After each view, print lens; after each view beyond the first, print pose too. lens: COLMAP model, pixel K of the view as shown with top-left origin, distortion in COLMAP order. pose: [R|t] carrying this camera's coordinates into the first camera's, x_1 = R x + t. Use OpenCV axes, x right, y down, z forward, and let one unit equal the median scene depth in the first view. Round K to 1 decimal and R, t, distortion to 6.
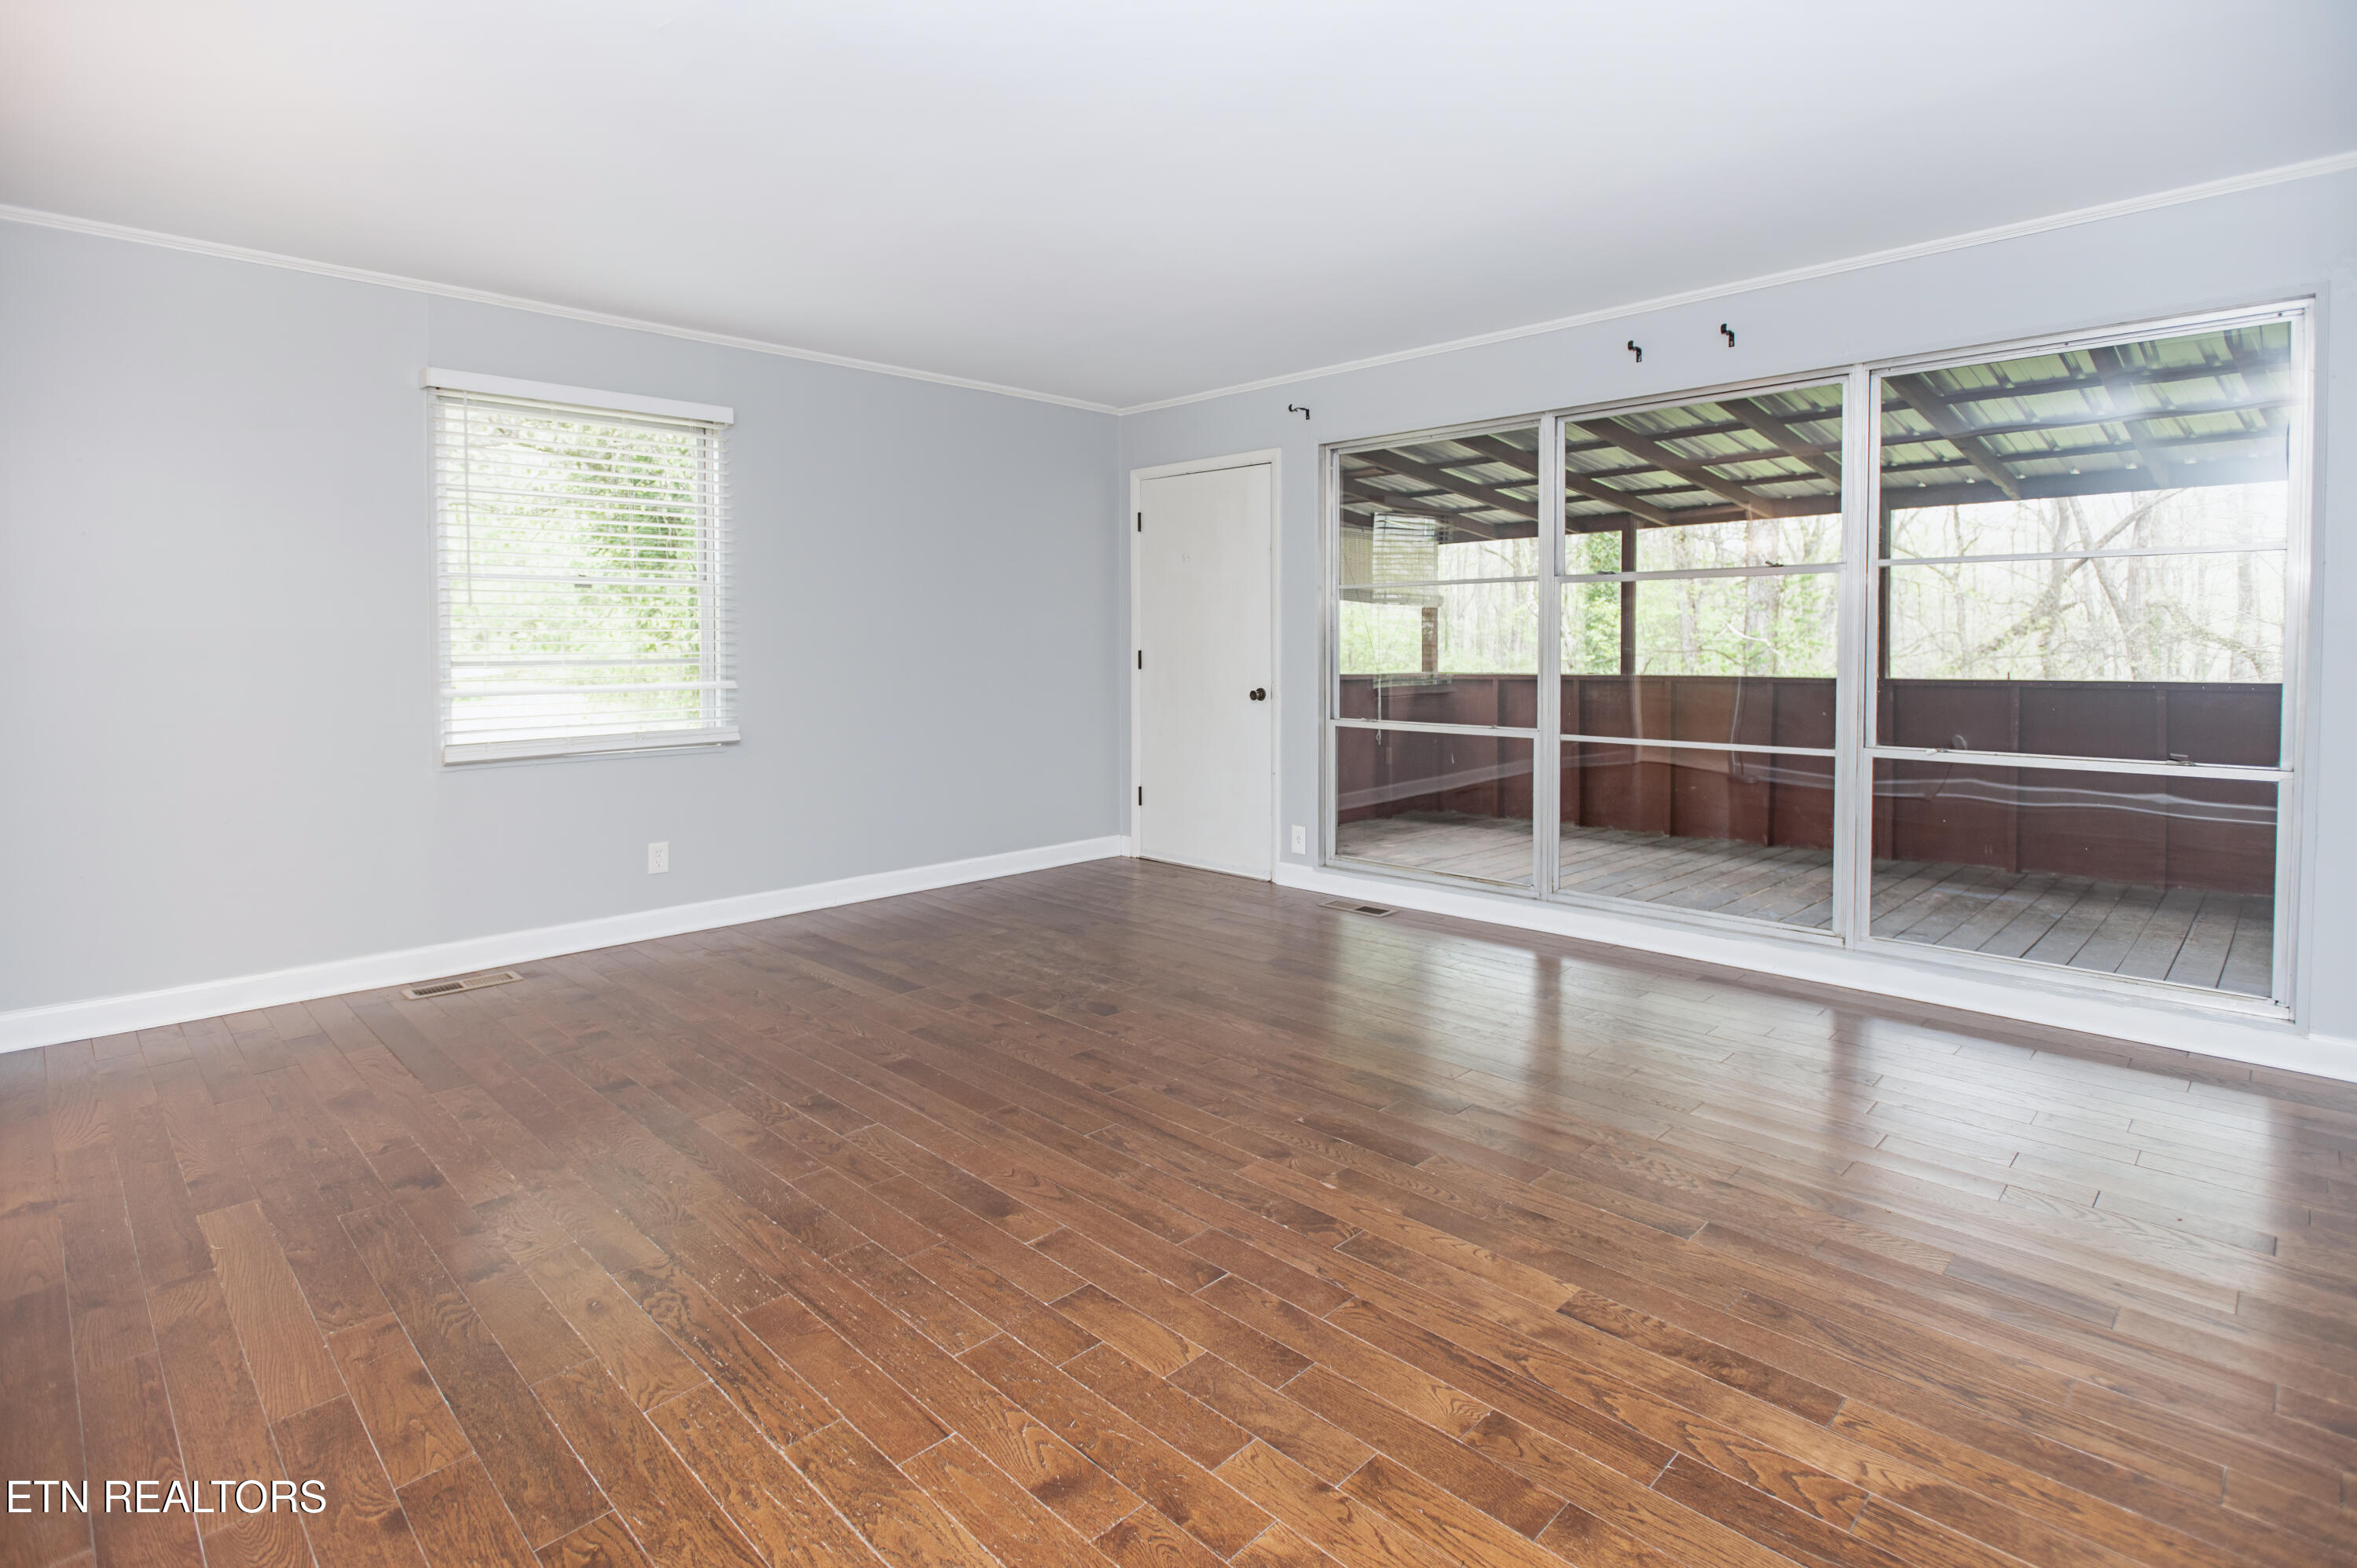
lens RADIAL K [[1108.3, 0, 1178.5], [0, 1108.3, 784.0], [0, 0, 1]] dist [0.022144, -0.009752]
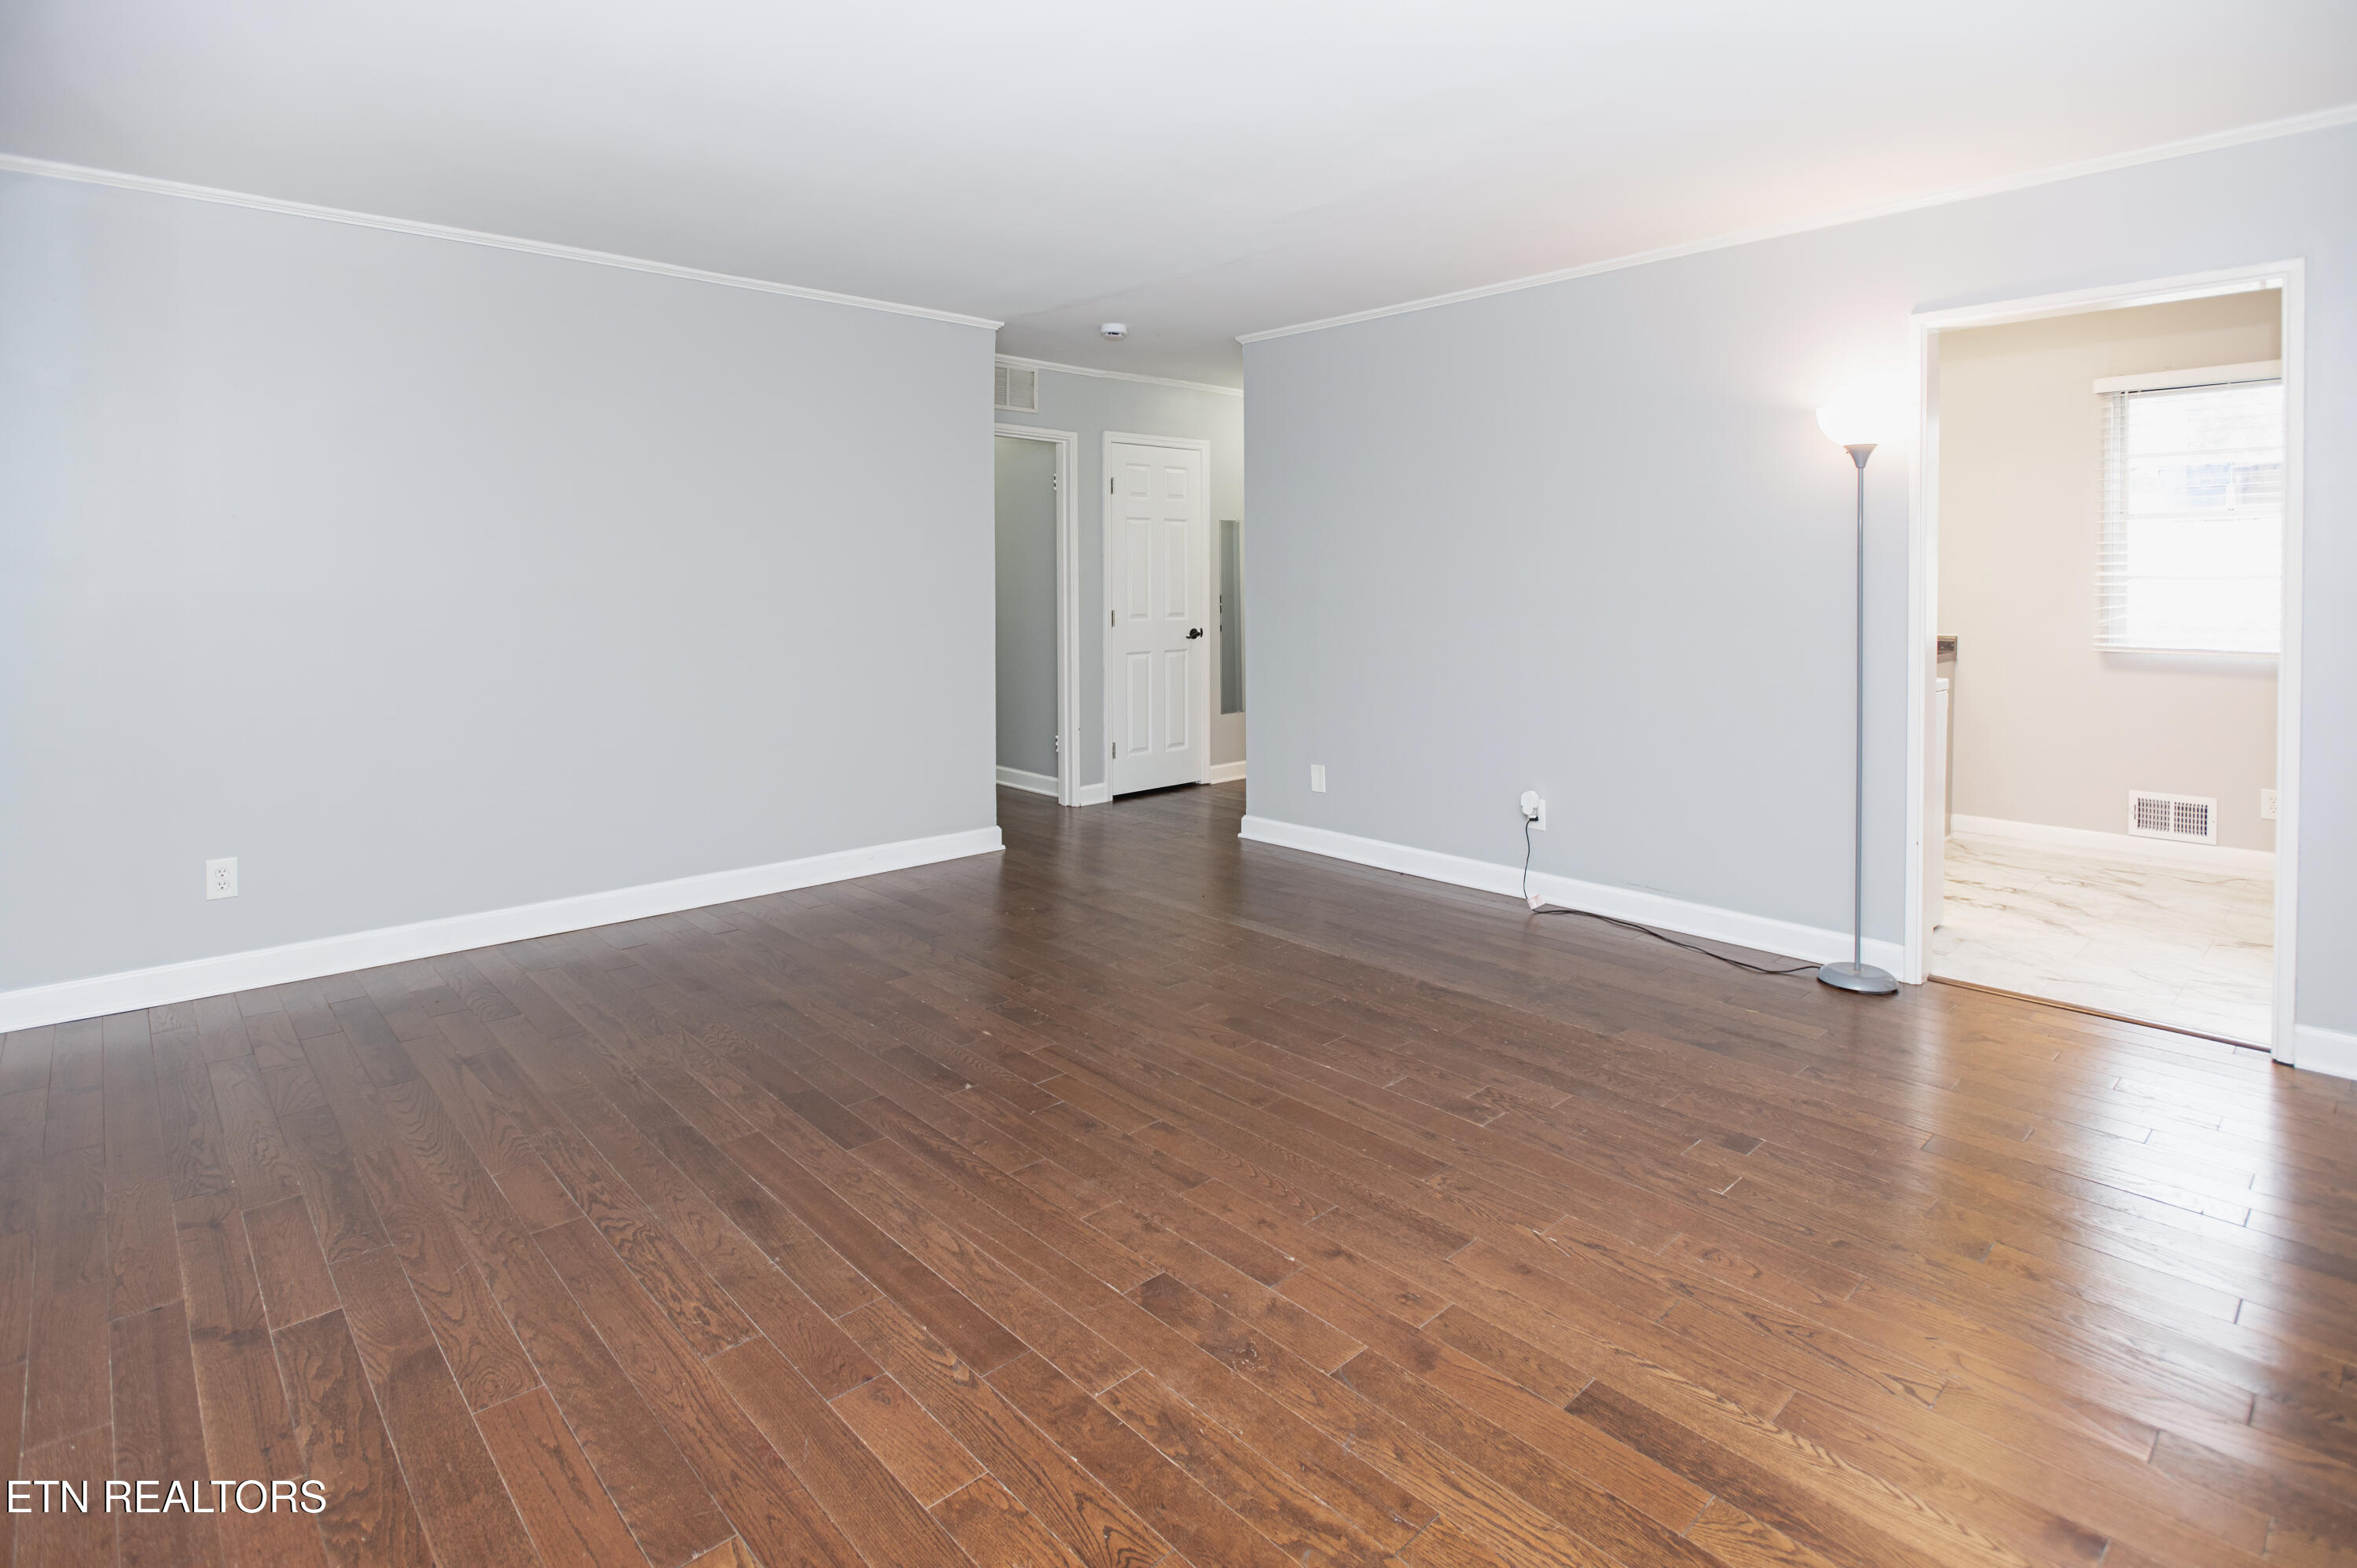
lens RADIAL K [[1108.3, 0, 1178.5], [0, 1108.3, 784.0], [0, 0, 1]] dist [0.022144, -0.009752]
pose [[-0.999284, -0.004757, 0.037546, -0.075556], [0.007072, 0.951124, 0.308727, -0.173061], [-0.037180, 0.308771, -0.950409, 1.186506]]
